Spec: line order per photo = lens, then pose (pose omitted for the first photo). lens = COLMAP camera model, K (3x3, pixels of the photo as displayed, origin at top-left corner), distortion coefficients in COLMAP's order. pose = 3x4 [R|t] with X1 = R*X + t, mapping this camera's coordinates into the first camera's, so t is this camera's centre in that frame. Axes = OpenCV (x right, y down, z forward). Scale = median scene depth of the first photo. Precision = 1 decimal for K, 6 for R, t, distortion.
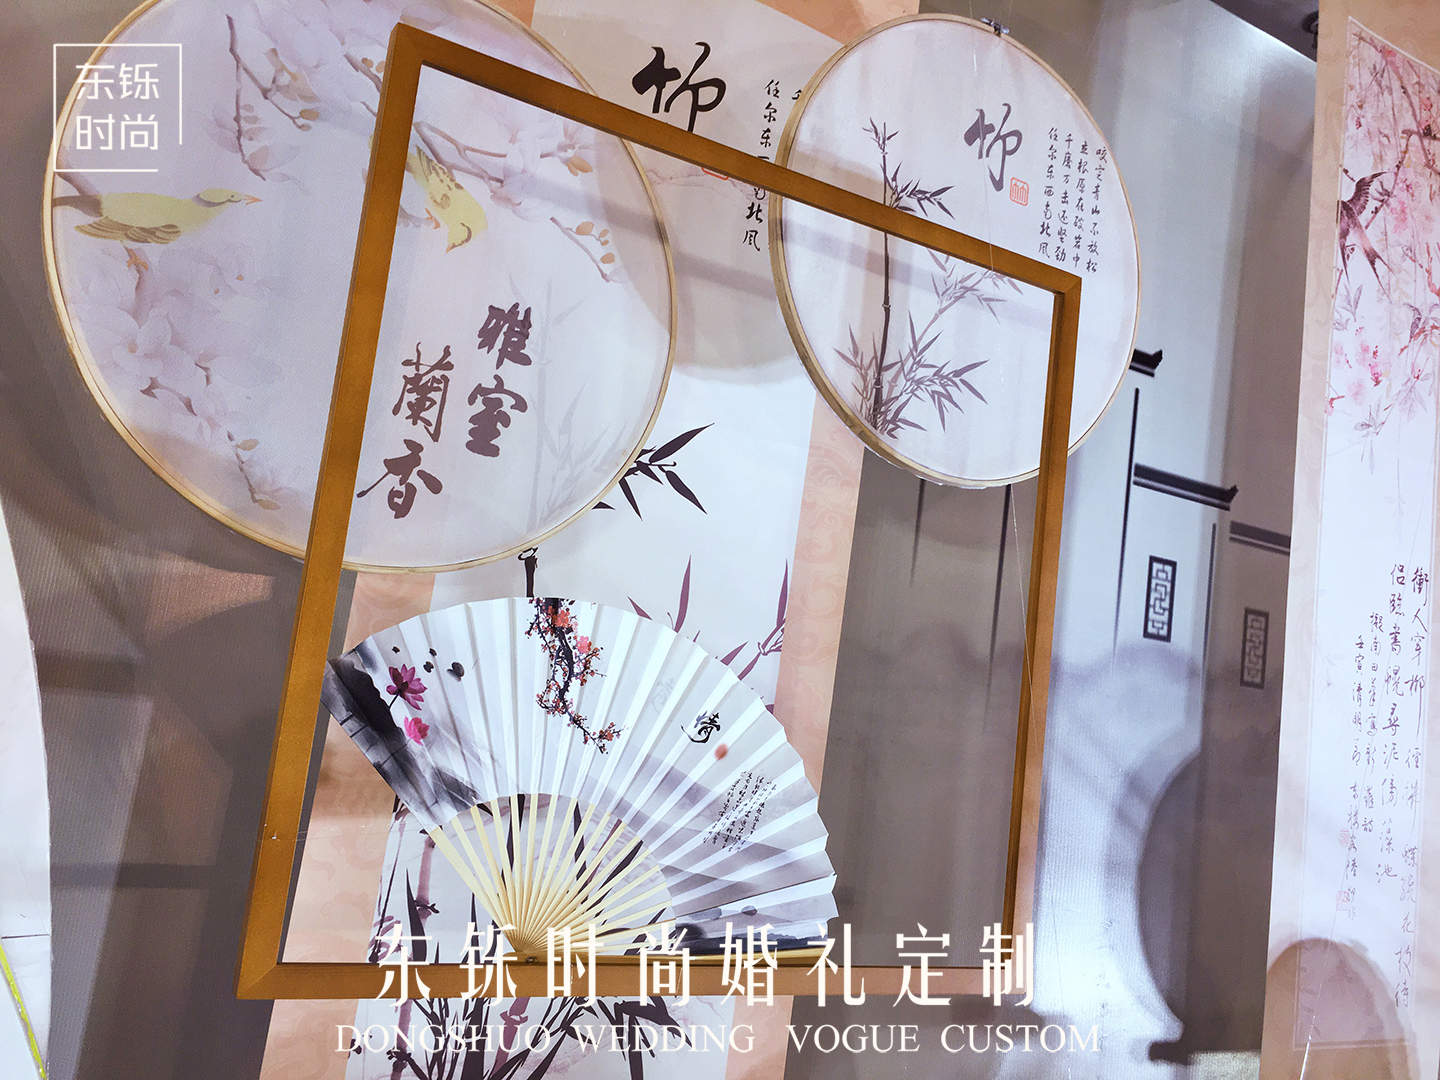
lens RADIAL K [[1217.3, 0, 707.6], [0, 1217.3, 546.1], [0, 0, 1]] dist [0.087770, -0.101765]
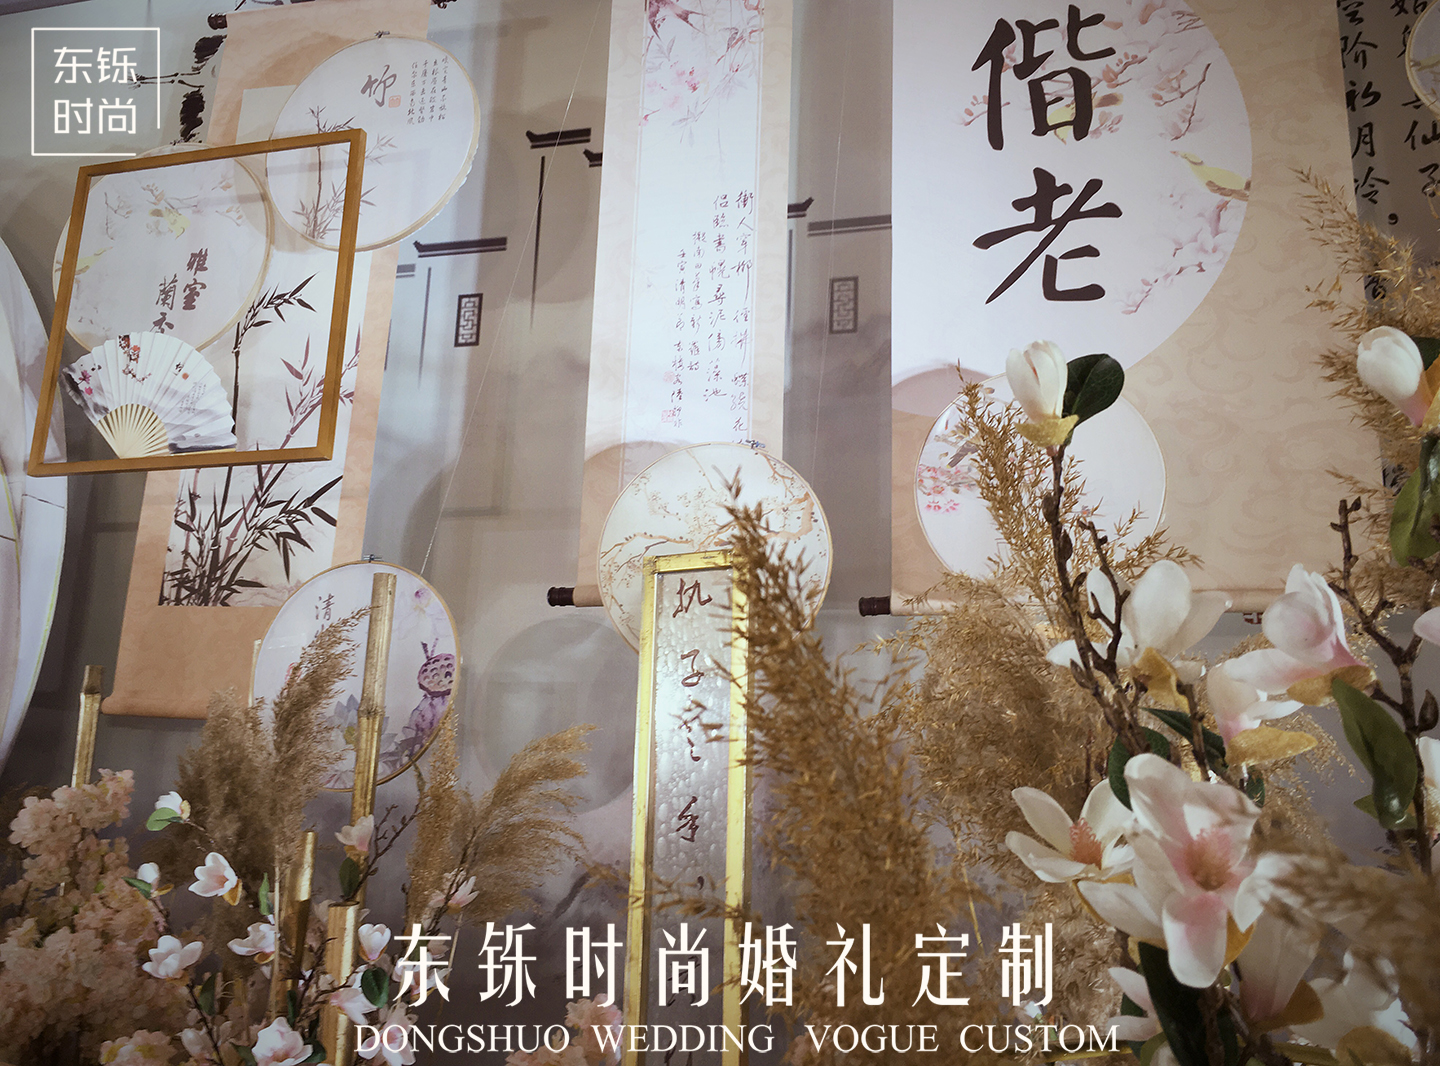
lens RADIAL K [[1217.3, 0, 734.7], [0, 1217.3, 522.5], [0, 0, 1]] dist [0.087770, -0.101765]
pose [[0.700312, -0.262051, -0.663997, 1.842276], [0.145813, 0.963082, -0.226300, 0.919743], [0.698786, 0.061661, 0.712669, 0.026020]]
